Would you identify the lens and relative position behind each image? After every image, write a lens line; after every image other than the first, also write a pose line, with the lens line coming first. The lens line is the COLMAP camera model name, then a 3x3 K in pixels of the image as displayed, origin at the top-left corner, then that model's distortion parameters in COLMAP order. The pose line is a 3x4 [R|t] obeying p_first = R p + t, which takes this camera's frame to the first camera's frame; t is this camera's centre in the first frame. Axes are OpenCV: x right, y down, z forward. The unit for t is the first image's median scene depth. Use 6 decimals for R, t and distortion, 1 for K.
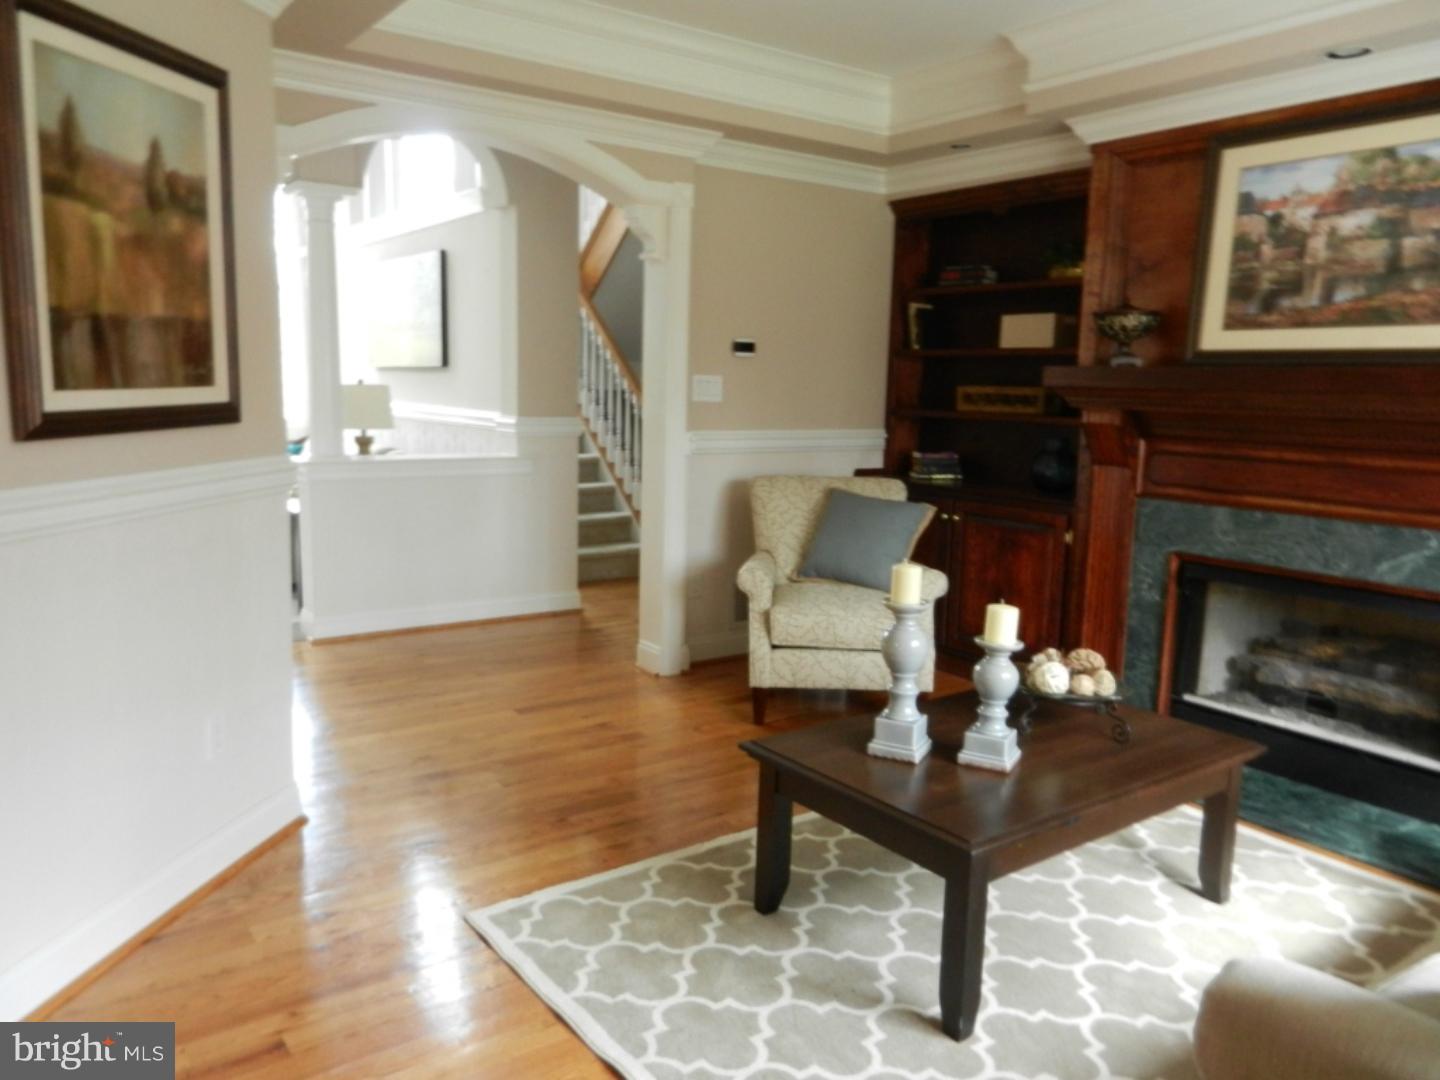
lens RADIAL K [[1078.8, 0, 726.7], [0, 1078.8, 540.5], [0, 0, 1]] dist [0.004139, 0.000197]
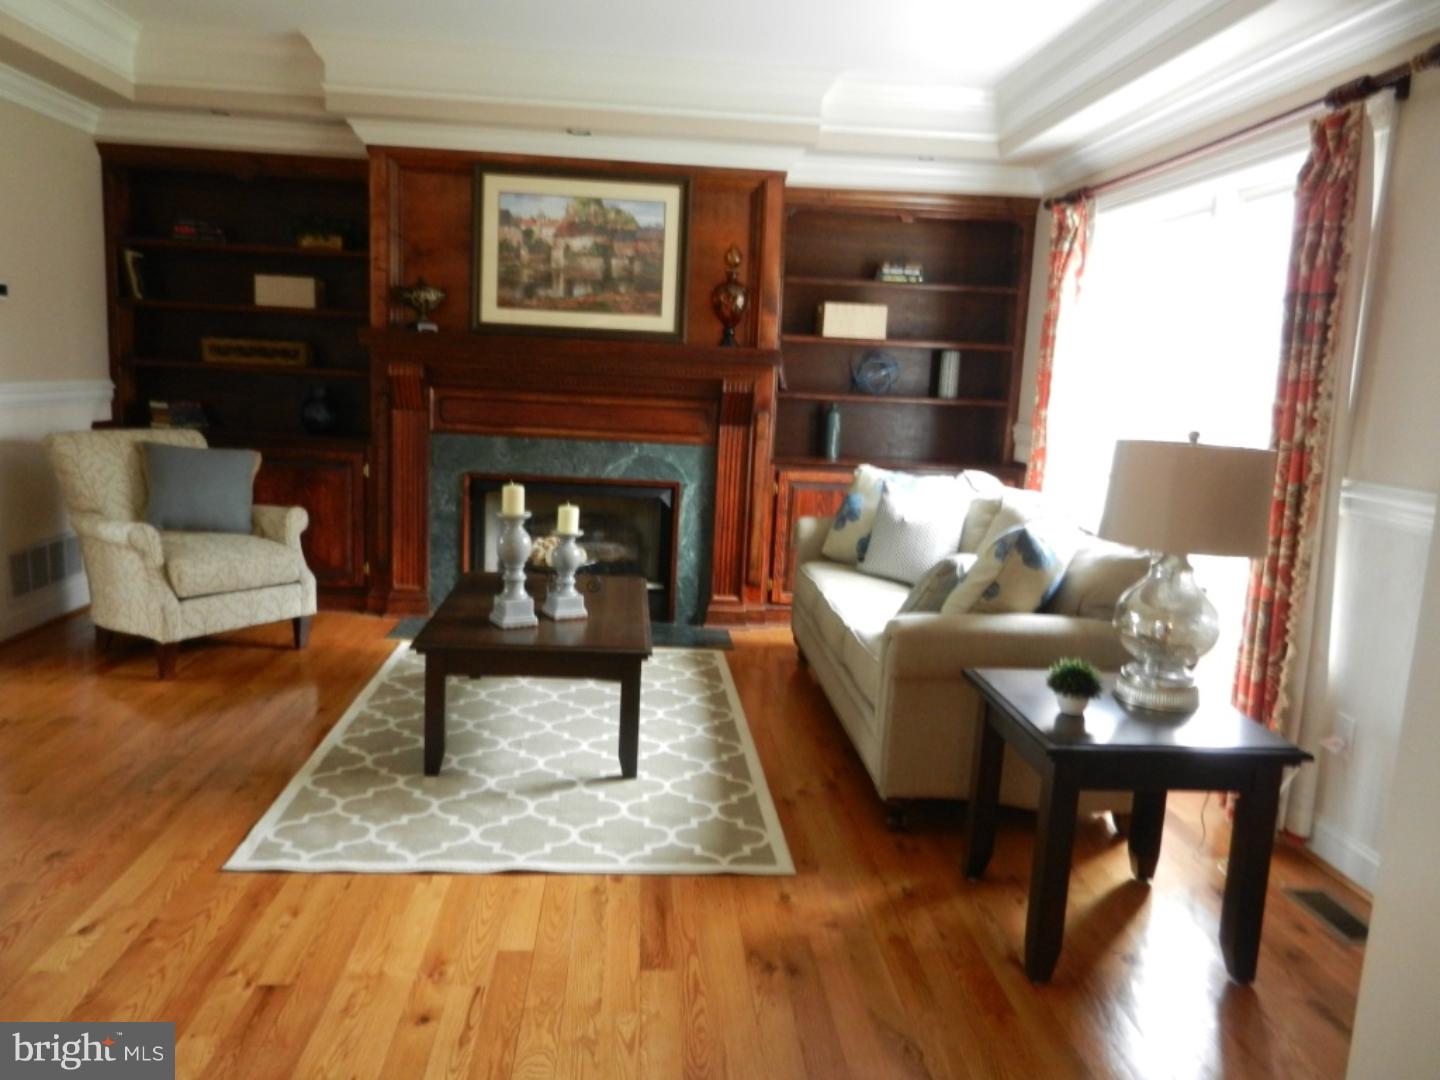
lens RADIAL K [[1078.8, 0, 726.7], [0, 1078.8, 540.5], [0, 0, 1]] dist [0.004139, 0.000197]
pose [[0.510884, -0.135834, 0.848850, -0.602945], [0.087797, 0.990519, 0.105663, -0.020307], [-0.855154, 0.020545, 0.517966, 0.039805]]
